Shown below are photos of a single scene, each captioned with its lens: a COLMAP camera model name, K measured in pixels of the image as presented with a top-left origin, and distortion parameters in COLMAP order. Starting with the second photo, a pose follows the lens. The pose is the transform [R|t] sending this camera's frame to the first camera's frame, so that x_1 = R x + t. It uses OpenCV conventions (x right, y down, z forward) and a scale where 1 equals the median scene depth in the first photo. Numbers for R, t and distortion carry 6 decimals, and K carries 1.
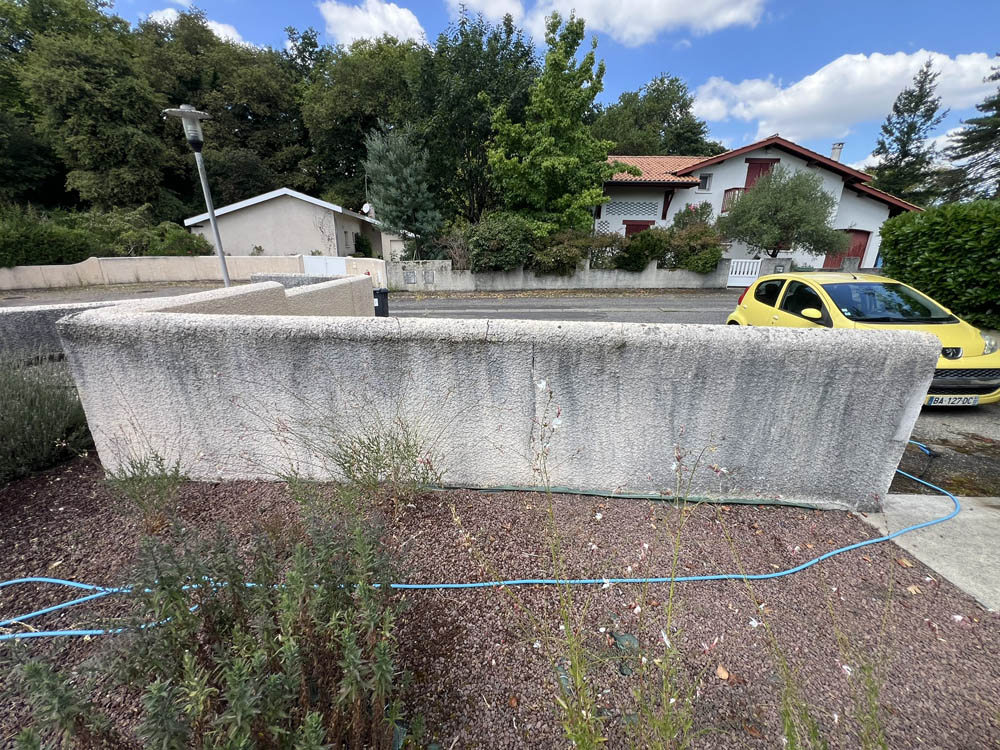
lens RADIAL K [[402.9, 0, 500.6], [0, 402.9, 373.4], [0, 0, 1]] dist [-0.002485, 0.000542]
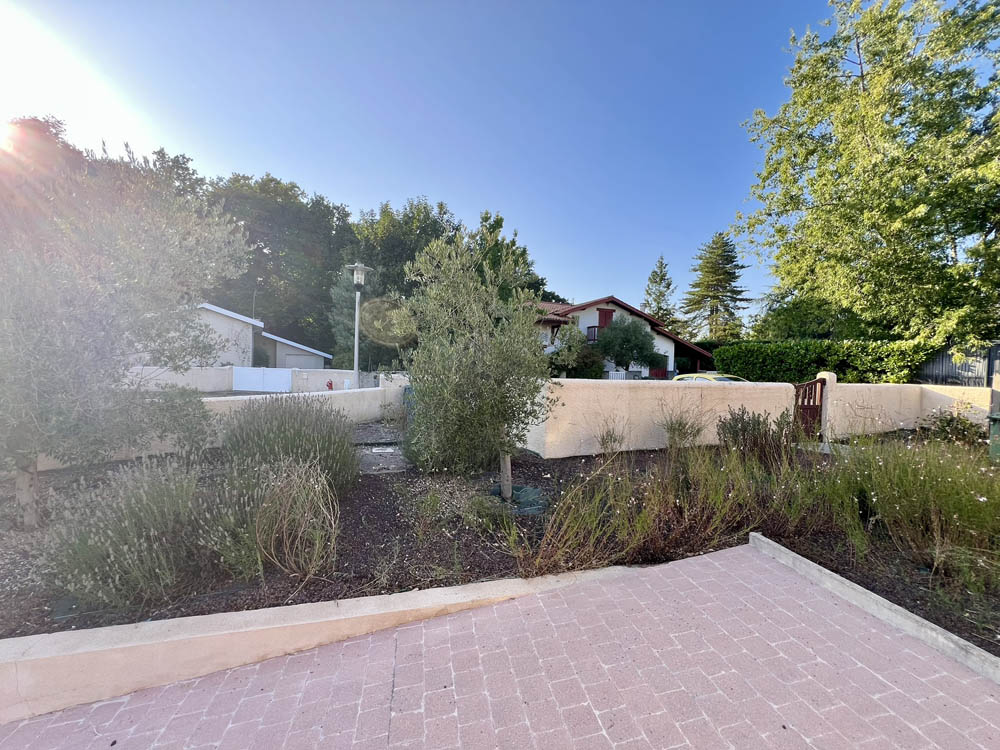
lens RADIAL K [[400.0, 0, 499.4], [0, 400.0, 375.0], [0, 0, 1]] dist [-0.000846, 0.000038]
pose [[0.923785, 0.003205, 0.382898, -0.189425], [0.101454, 0.962178, -0.252825, 0.031254], [-0.369226, 0.272403, 0.888521, -0.081055]]
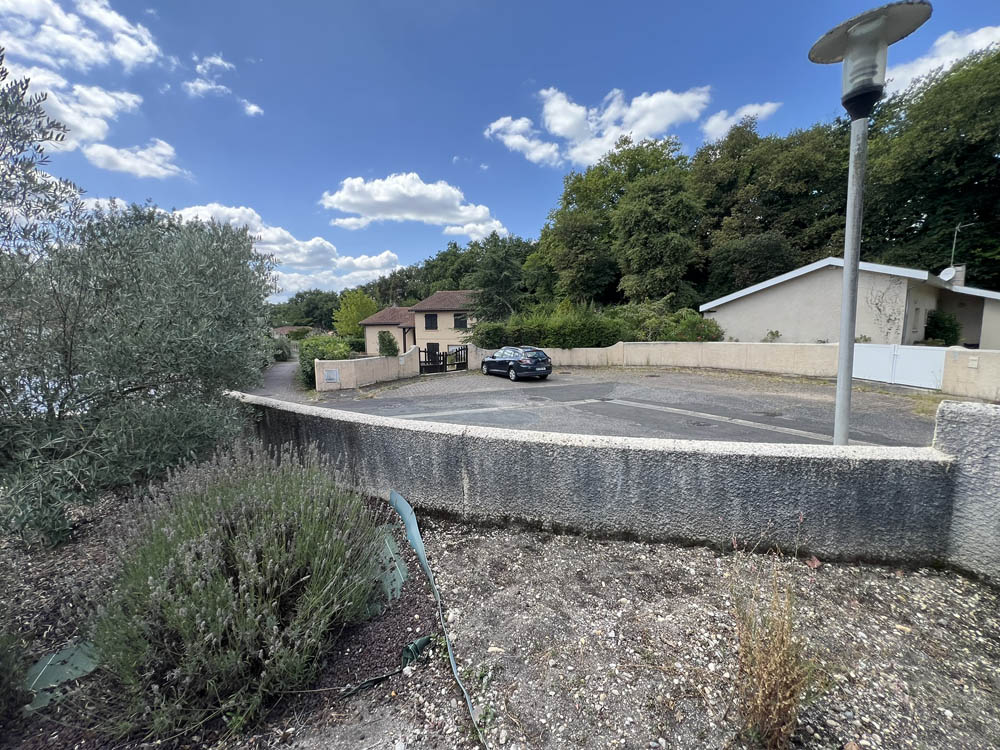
lens RADIAL K [[402.9, 0, 501.0], [0, 402.9, 373.5], [0, 0, 1]] dist [-0.002485, 0.000542]
pose [[0.488816, 0.078638, -0.868835, -0.130953], [-0.252994, 0.965908, -0.054913, -0.038683], [0.834897, 0.246653, 0.492046, 0.128282]]
